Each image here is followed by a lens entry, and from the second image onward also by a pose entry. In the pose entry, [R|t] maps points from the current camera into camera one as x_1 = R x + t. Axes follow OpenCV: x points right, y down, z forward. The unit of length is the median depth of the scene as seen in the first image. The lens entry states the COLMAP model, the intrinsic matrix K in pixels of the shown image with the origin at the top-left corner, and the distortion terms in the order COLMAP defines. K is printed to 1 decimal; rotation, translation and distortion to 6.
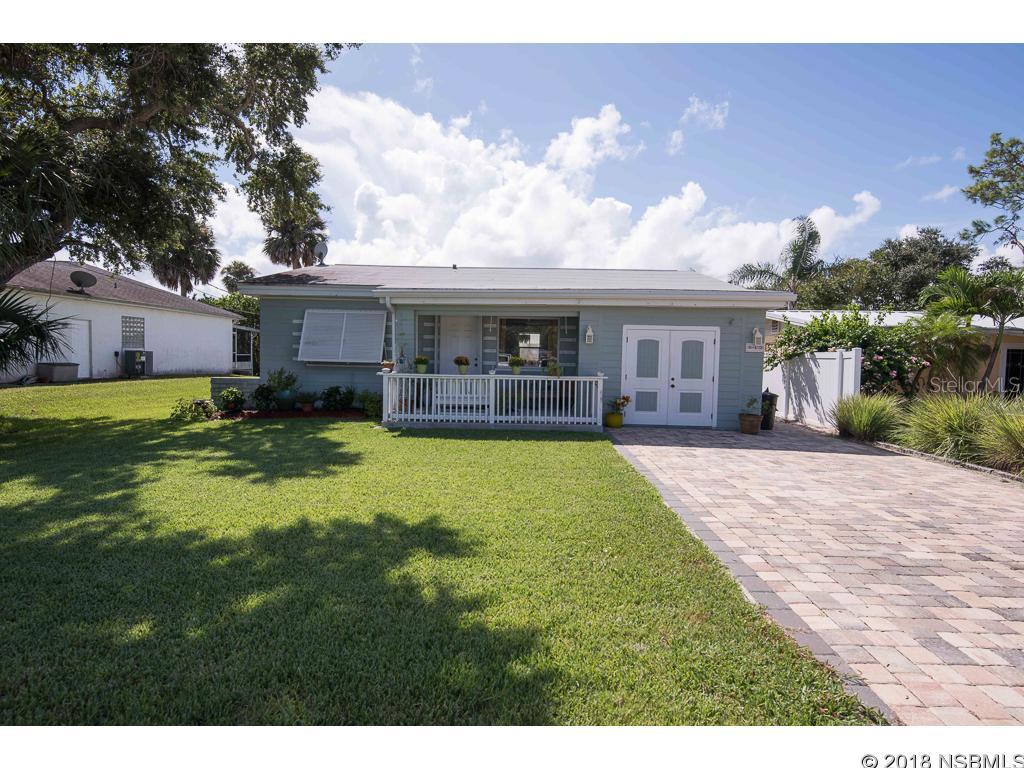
lens RADIAL K [[545.5, 0, 518.4], [0, 545.5, 379.7], [0, 0, 1]] dist [0.002170, 0.000957]
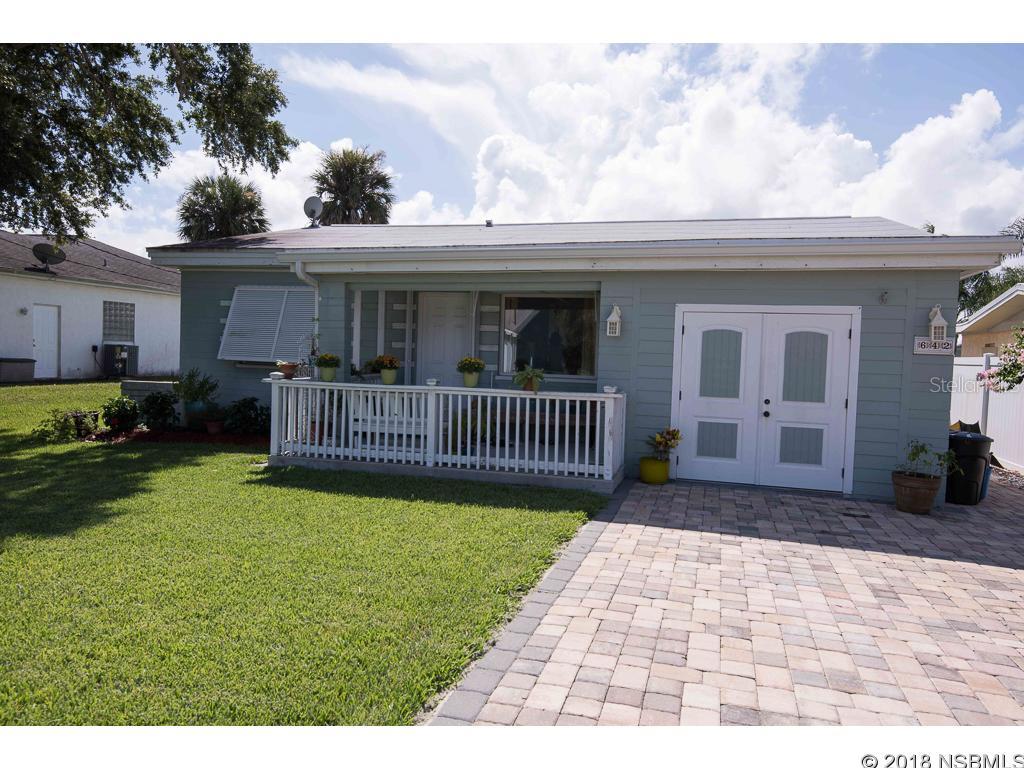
lens RADIAL K [[729.6, 0, 514.0], [0, 729.6, 379.2], [0, 0, 1]] dist [0.029273, 0.003385]
pose [[0.966497, 0.020359, -0.255870, 0.225342], [-0.023970, 0.999652, -0.011000, -0.009375], [0.255557, 0.016765, 0.966649, 0.219208]]
